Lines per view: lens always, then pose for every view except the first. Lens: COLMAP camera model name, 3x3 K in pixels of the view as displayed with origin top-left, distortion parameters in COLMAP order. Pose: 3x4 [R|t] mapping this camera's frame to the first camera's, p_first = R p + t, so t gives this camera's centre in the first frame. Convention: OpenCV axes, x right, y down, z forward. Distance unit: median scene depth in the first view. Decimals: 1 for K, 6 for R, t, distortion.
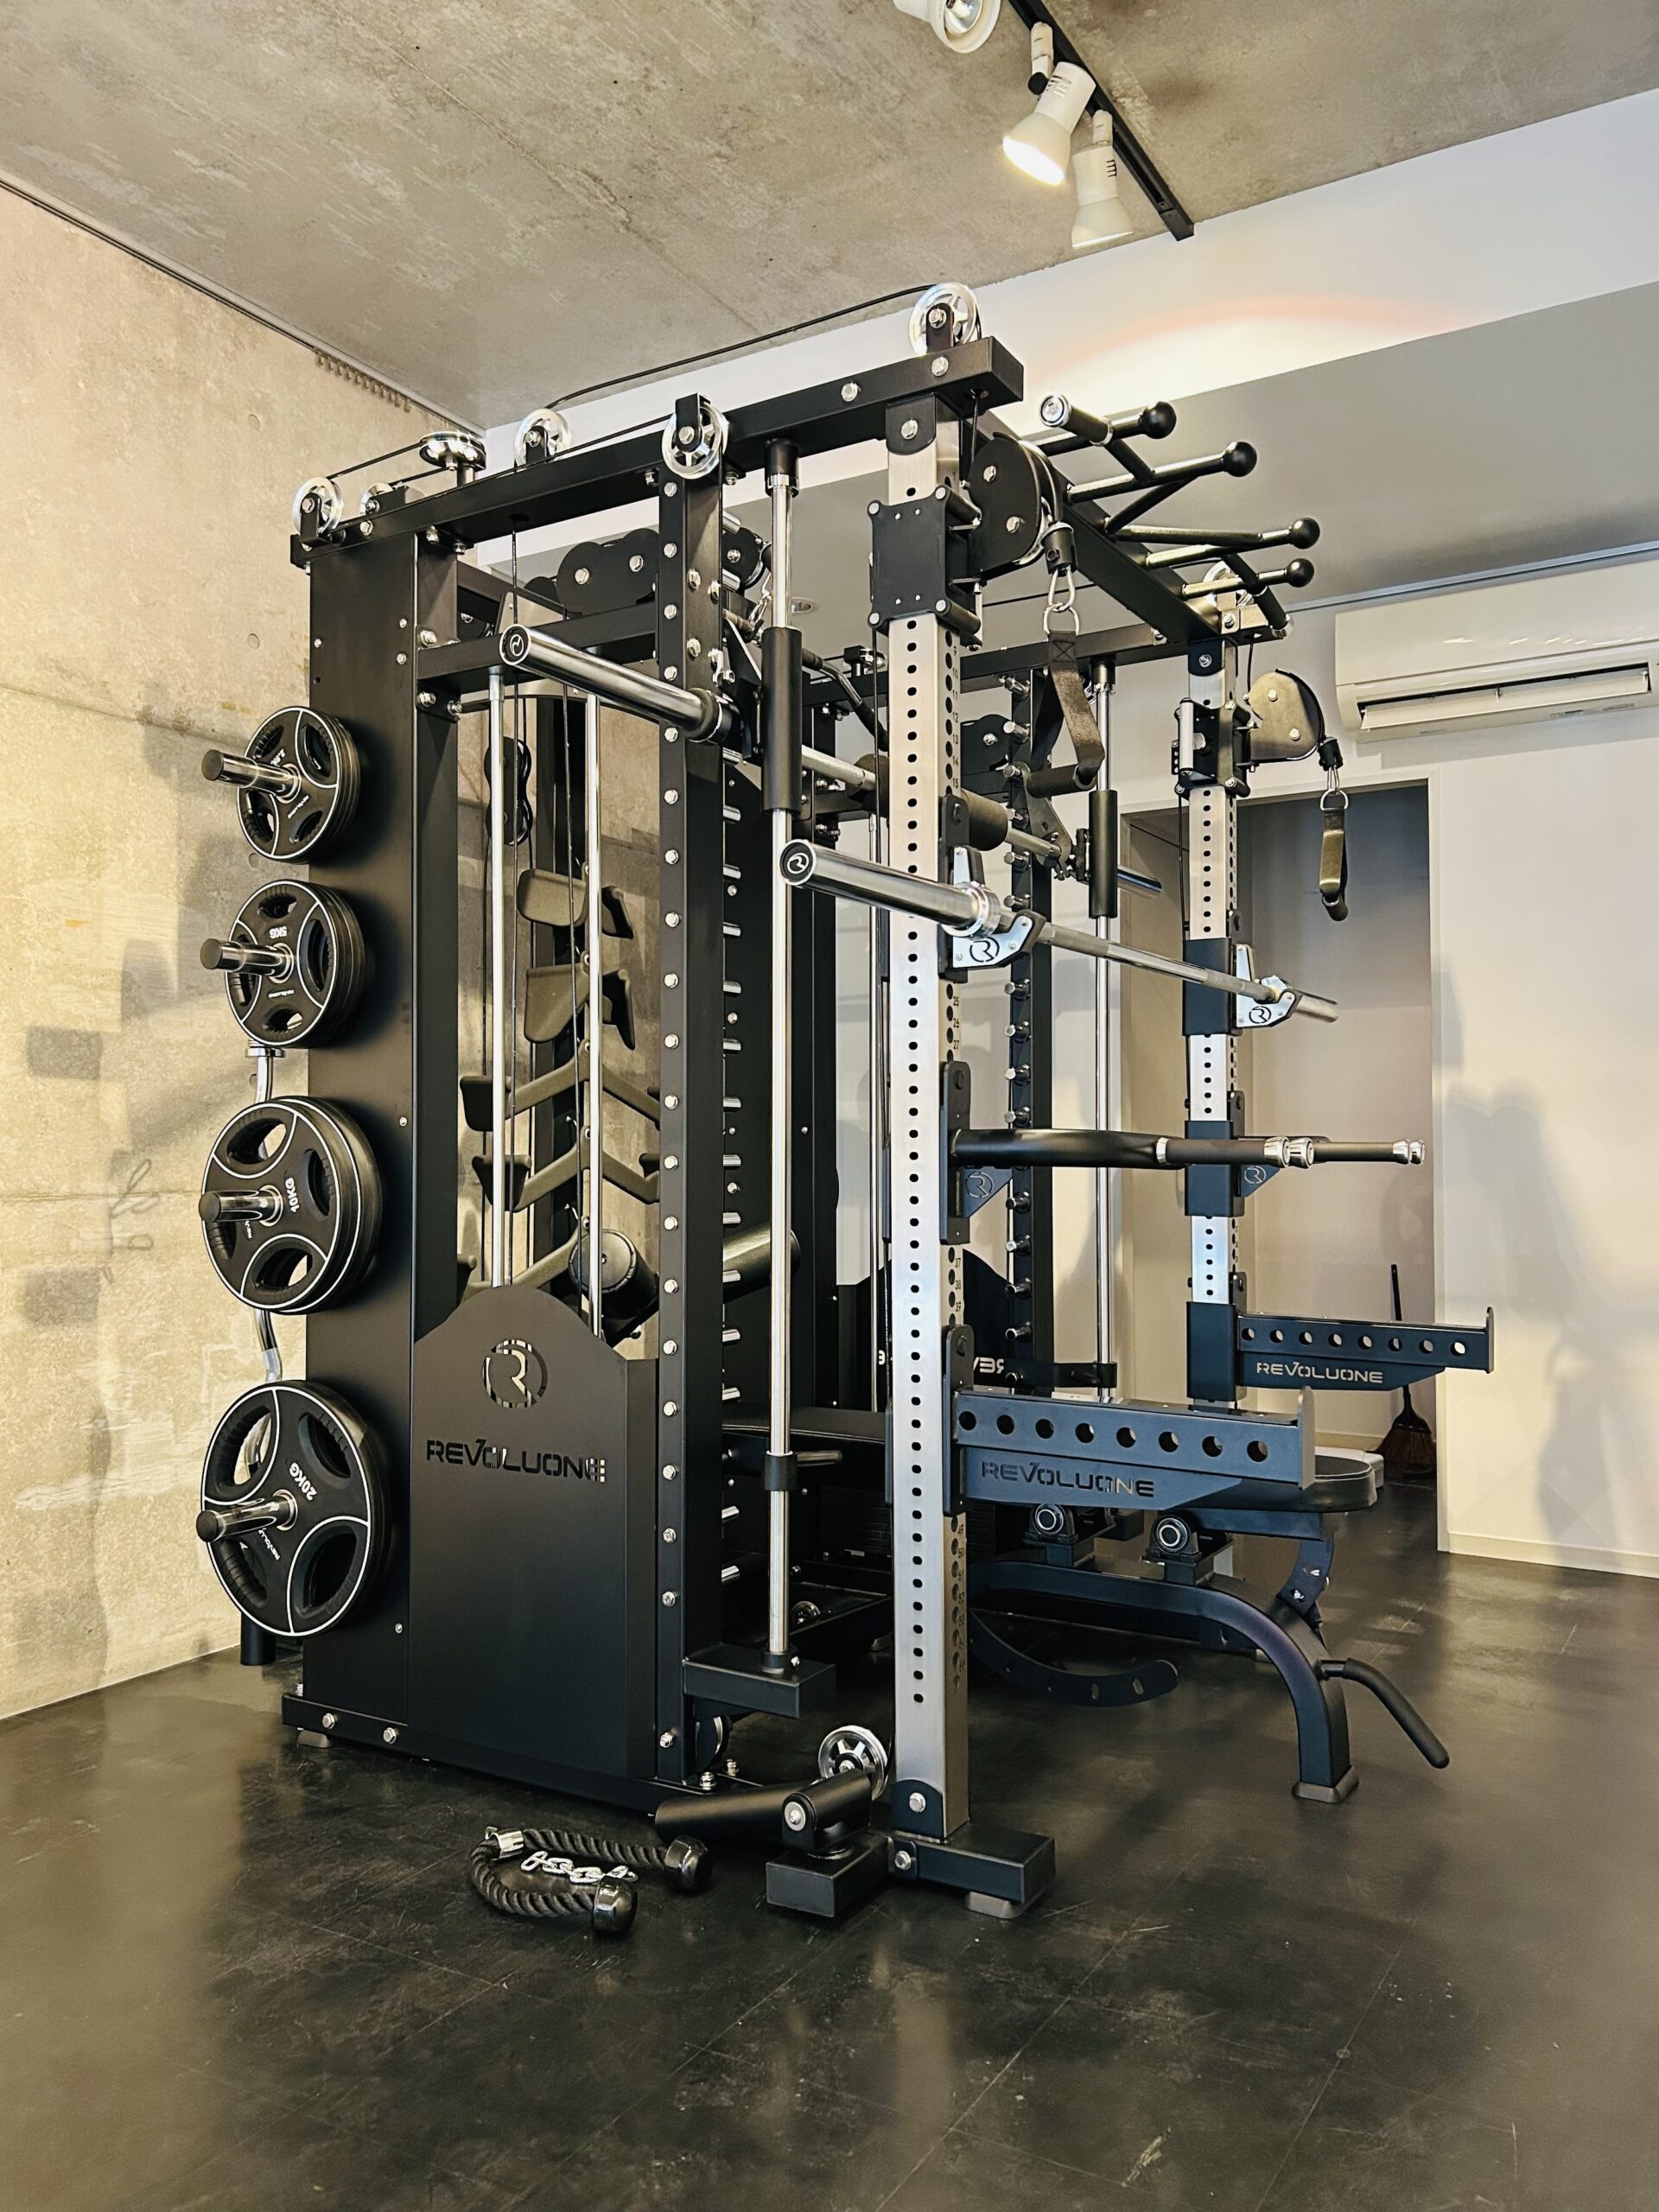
lens RADIAL K [[1663.5, 0, 824.2], [0, 1663.5, 1120.1], [0, 0, 1]] dist [0.050103, -0.037981]
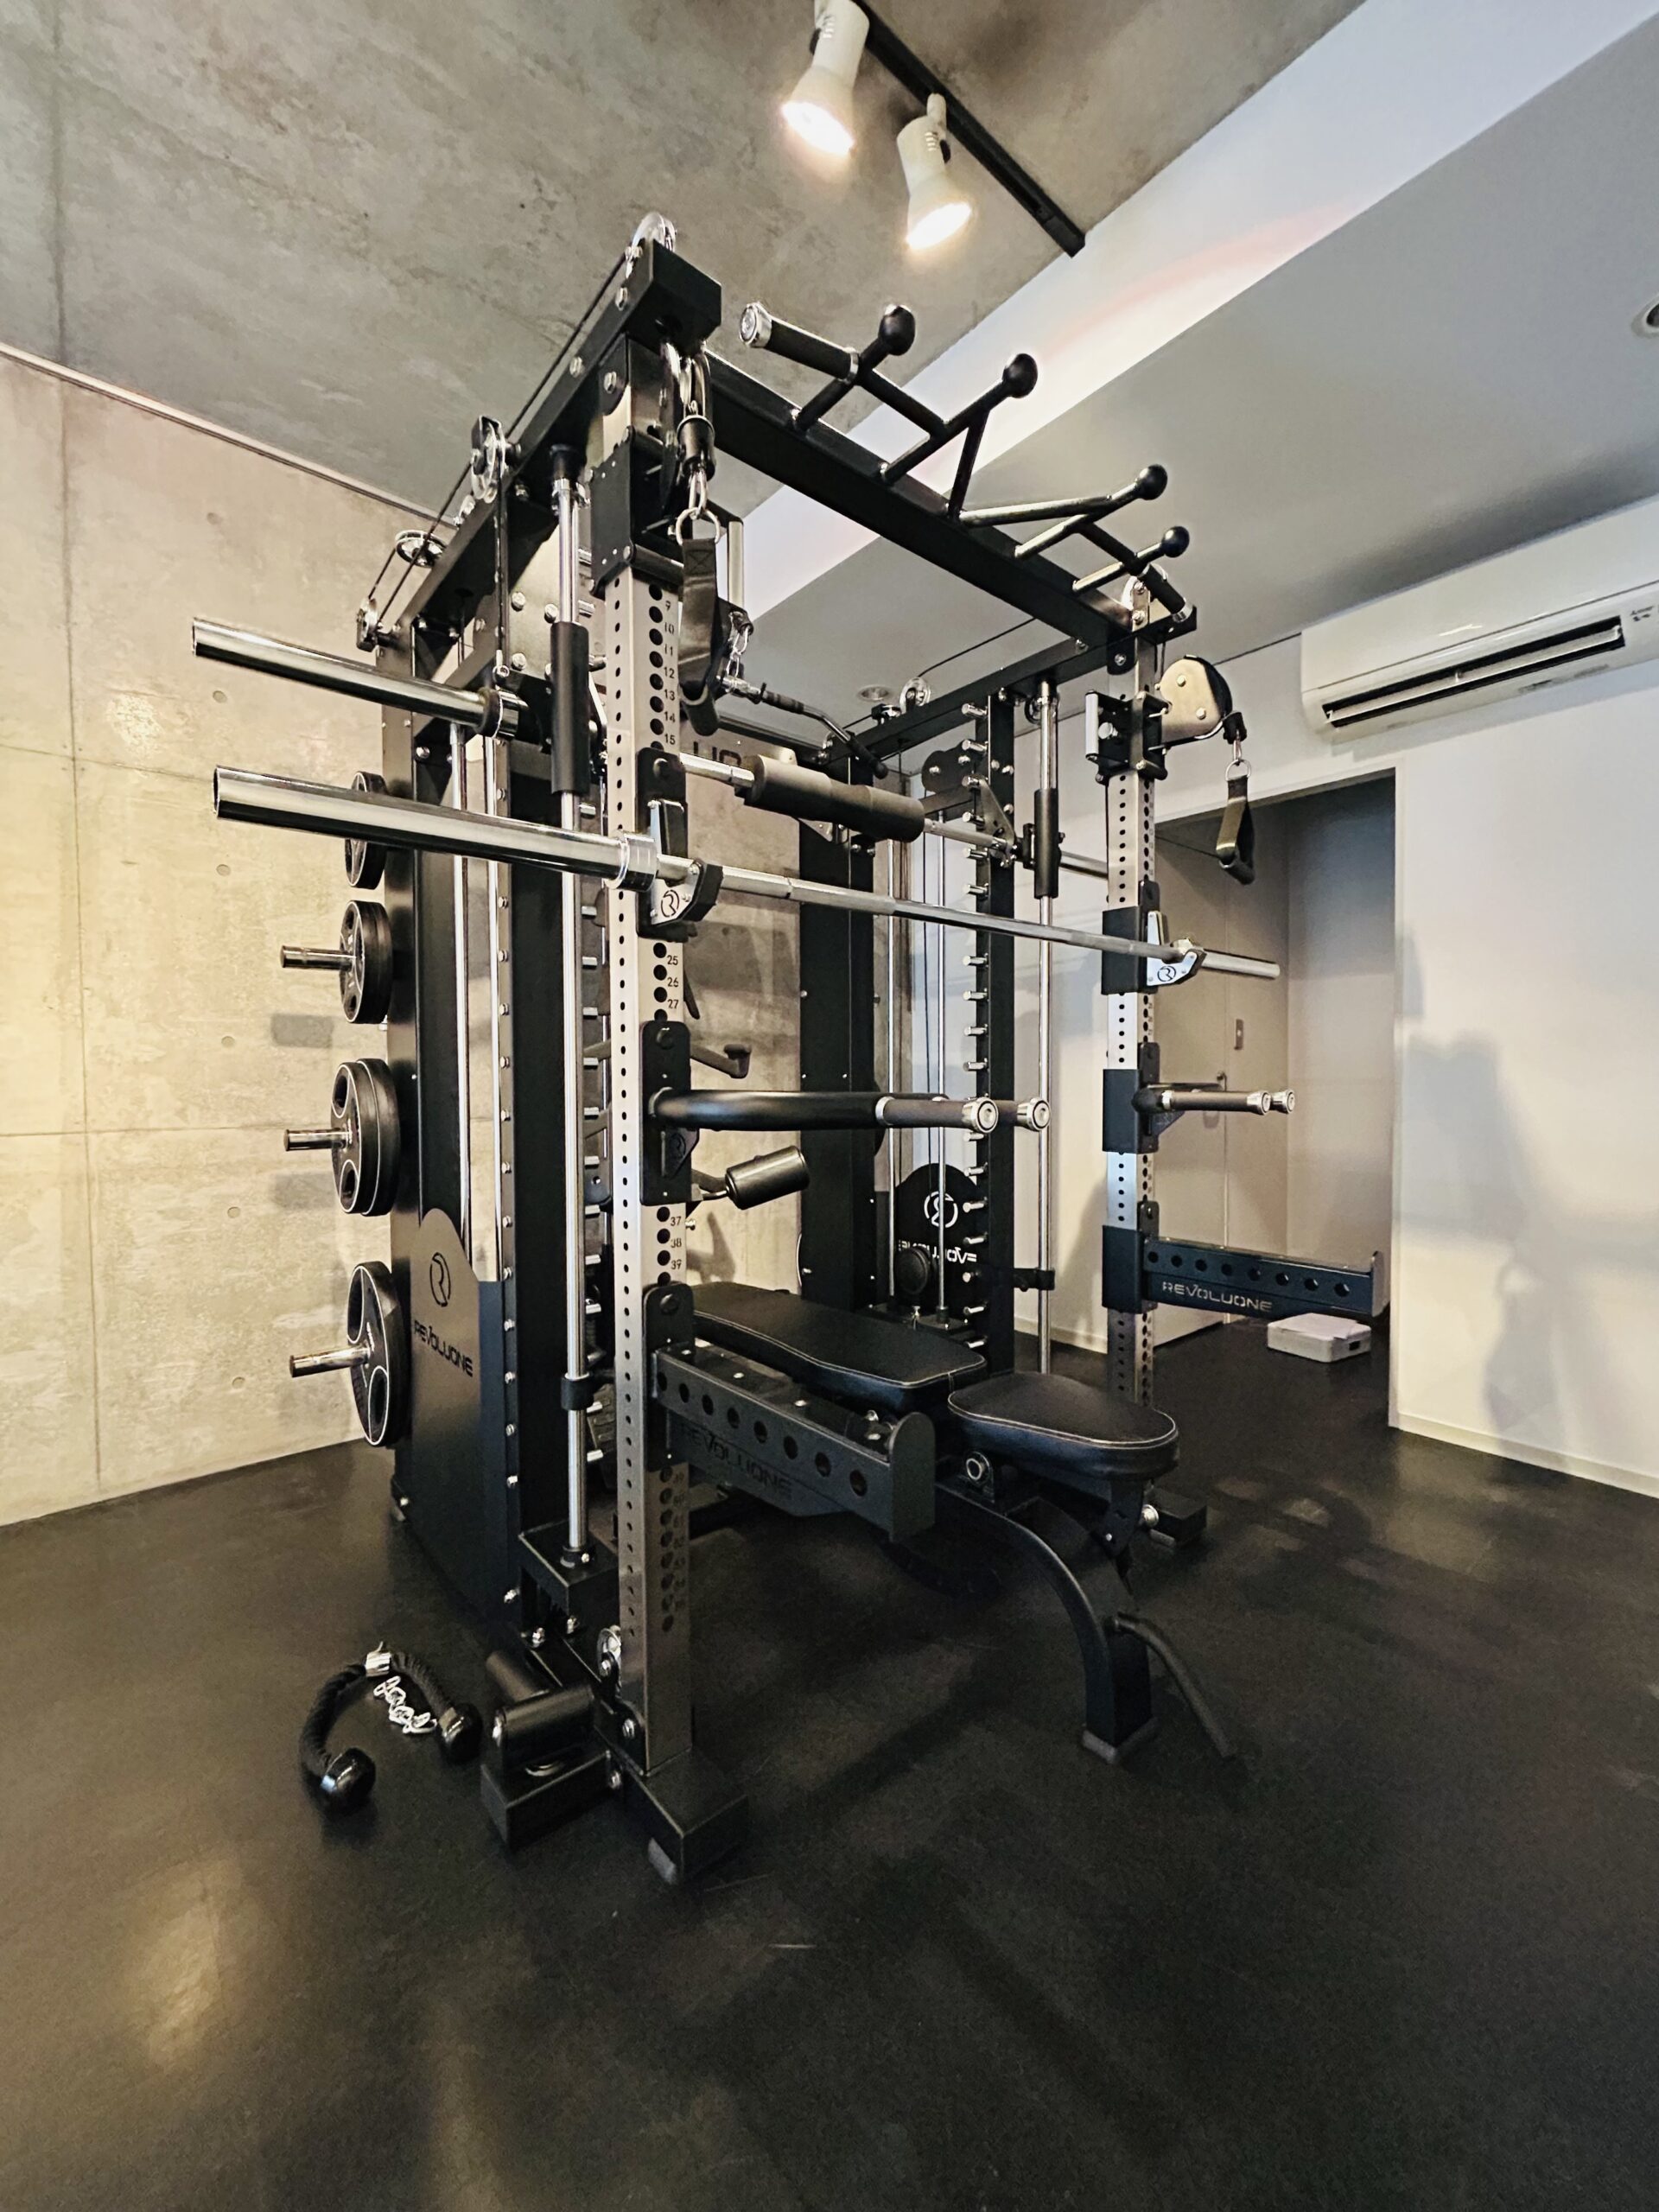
lens RADIAL K [[889.0, 0, 830.5], [0, 889.0, 1107.6], [0, 0, 1]] dist [-0.000674, 0.002504]
pose [[0.947782, 0.007203, -0.318837, 0.238879], [0.009480, 0.998667, 0.050741, -0.006343], [0.318777, -0.051114, 0.946450, 0.363231]]
